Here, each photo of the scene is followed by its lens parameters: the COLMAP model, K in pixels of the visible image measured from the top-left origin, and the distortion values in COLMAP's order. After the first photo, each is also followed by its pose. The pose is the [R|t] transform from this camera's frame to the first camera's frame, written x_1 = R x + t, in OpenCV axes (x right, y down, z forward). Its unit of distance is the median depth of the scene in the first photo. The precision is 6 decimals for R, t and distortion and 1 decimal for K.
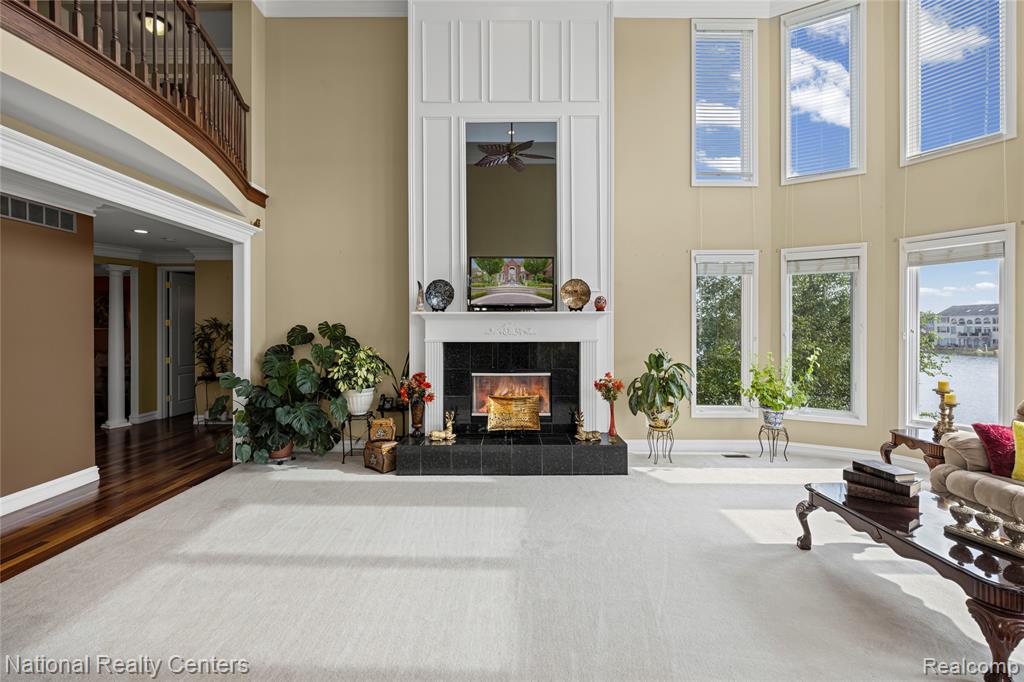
lens RADIAL K [[435.0, 0, 513.9], [0, 435.0, 330.4], [0, 0, 1]] dist [0.000740, -0.001595]
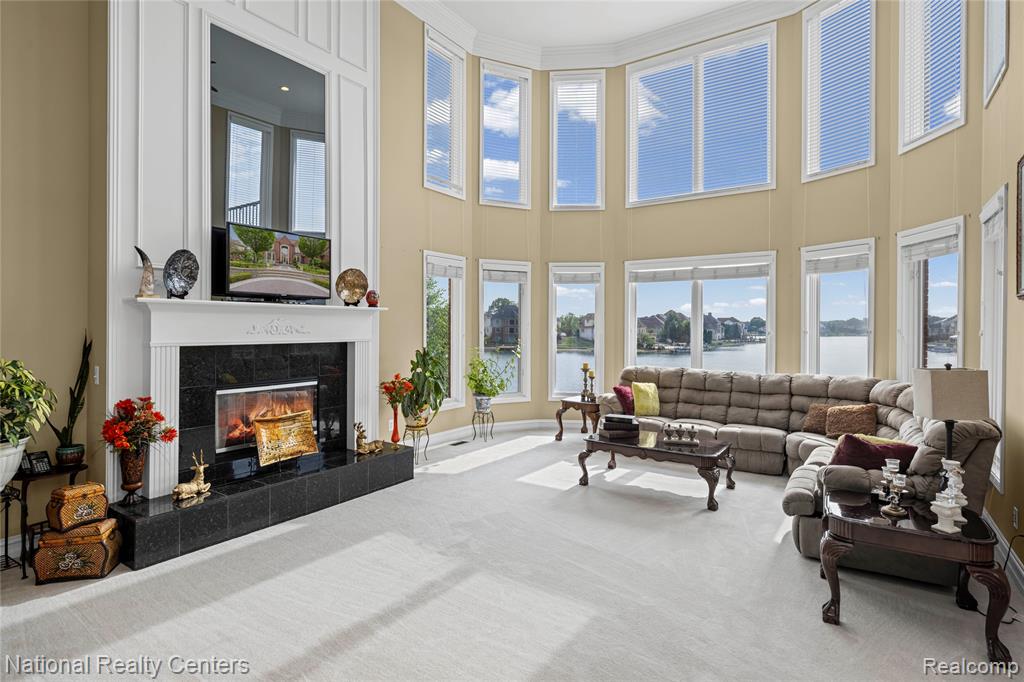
lens RADIAL K [[523.8, 0, 512.3], [0, 523.8, 327.9], [0, 0, 1]] dist [0.001462, -0.002249]
pose [[0.558612, 0.002719, 0.829425, -0.541407], [-0.000340, 0.999995, -0.003050, 0.002126], [-0.829429, 0.001422, 0.558610, 0.158919]]
